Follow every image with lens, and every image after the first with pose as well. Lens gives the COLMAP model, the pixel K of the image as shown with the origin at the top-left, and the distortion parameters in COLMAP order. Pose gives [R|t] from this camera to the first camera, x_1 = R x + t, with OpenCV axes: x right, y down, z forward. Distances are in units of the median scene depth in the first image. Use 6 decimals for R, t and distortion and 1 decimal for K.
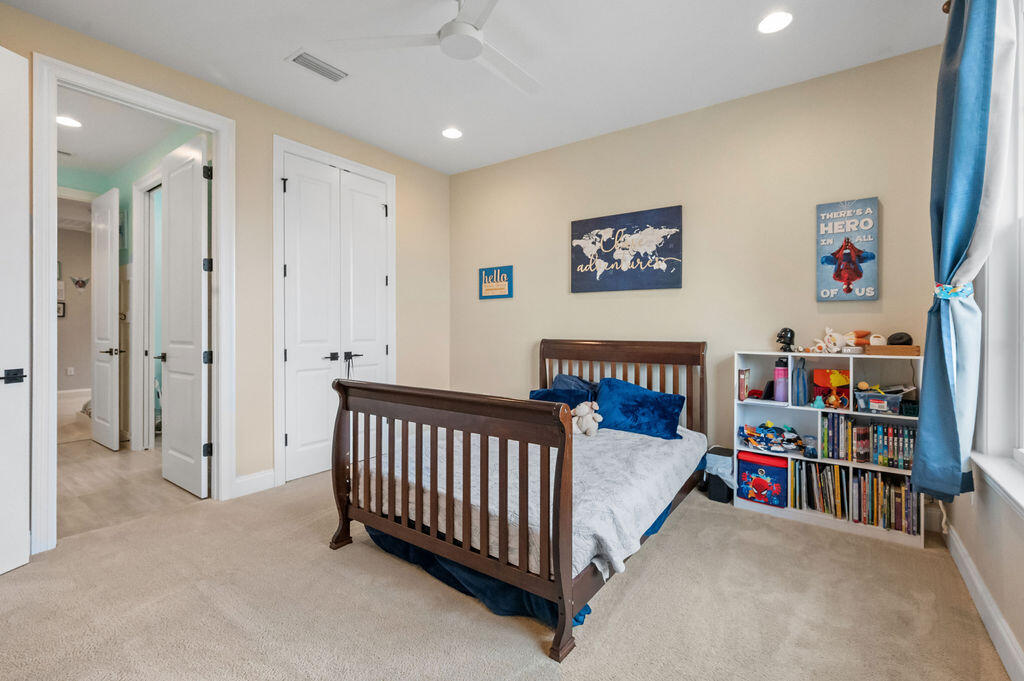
lens RADIAL K [[449.7, 0, 515.2], [0, 449.7, 331.8], [0, 0, 1]] dist [0.002314, -0.000186]
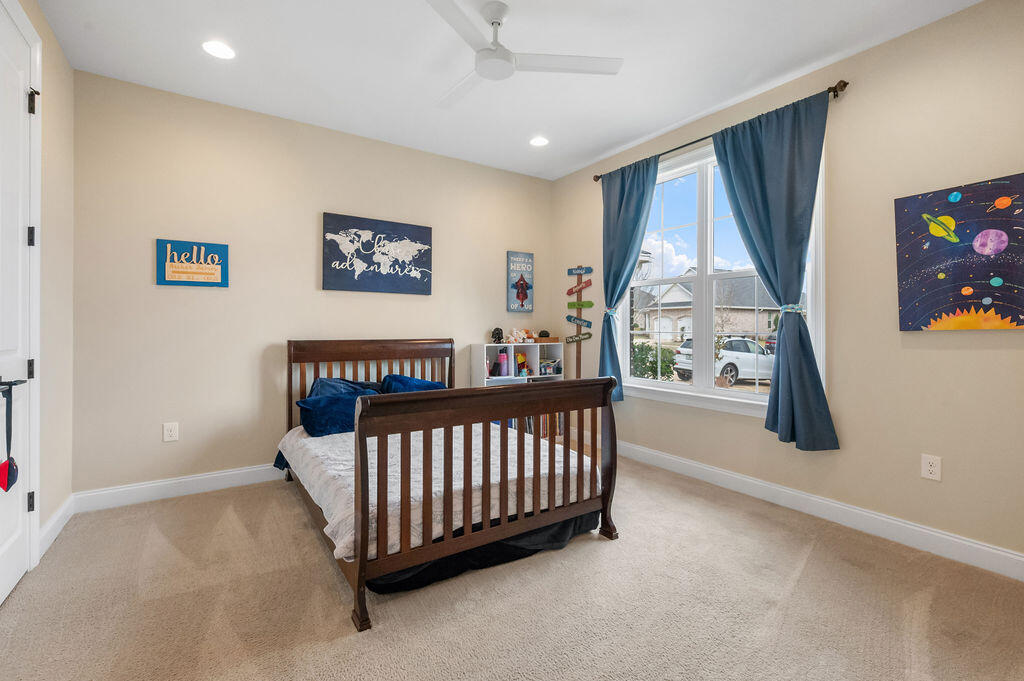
lens RADIAL K [[449.7, 0, 511.9], [0, 449.7, 332.6], [0, 0, 1]] dist [0.002314, -0.000186]
pose [[0.360679, -0.008723, 0.932649, -0.658620], [0.006010, 0.999957, 0.007029, -0.002693], [-0.932671, 0.003070, 0.360716, 0.337024]]
